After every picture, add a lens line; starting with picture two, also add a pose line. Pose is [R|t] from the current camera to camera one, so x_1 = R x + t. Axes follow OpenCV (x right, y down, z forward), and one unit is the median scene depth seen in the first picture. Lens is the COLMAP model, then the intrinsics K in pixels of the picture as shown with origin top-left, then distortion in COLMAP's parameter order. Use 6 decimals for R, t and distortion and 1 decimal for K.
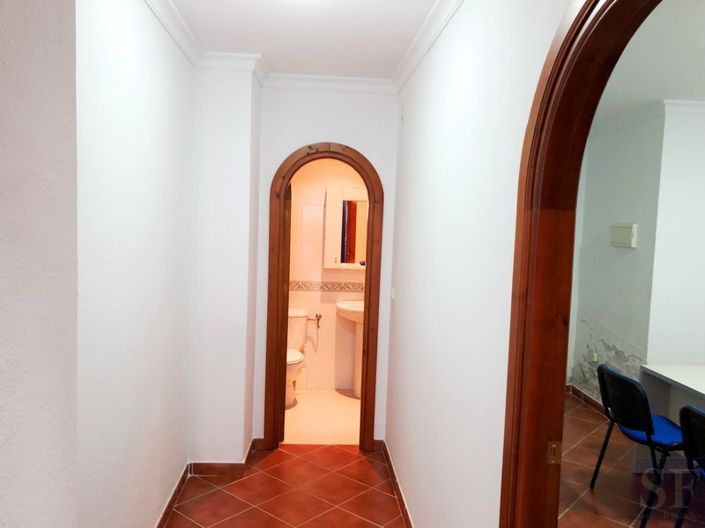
lens RADIAL K [[568.8, 0, 355.6], [0, 568.8, 267.7], [0, 0, 1]] dist [-0.000329, 0.000615]
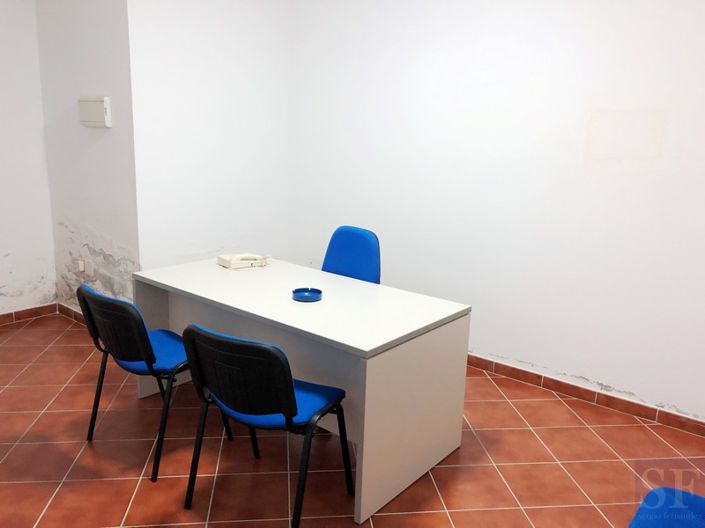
lens RADIAL K [[568.8, 0, 353.1], [0, 568.8, 268.7], [0, 0, 1]] dist [-0.000329, 0.000615]
pose [[0.670943, -0.174211, 0.720754, 0.117386], [0.032713, 0.978017, 0.205941, 0.006014], [-0.740787, -0.114596, 0.661893, 0.209035]]
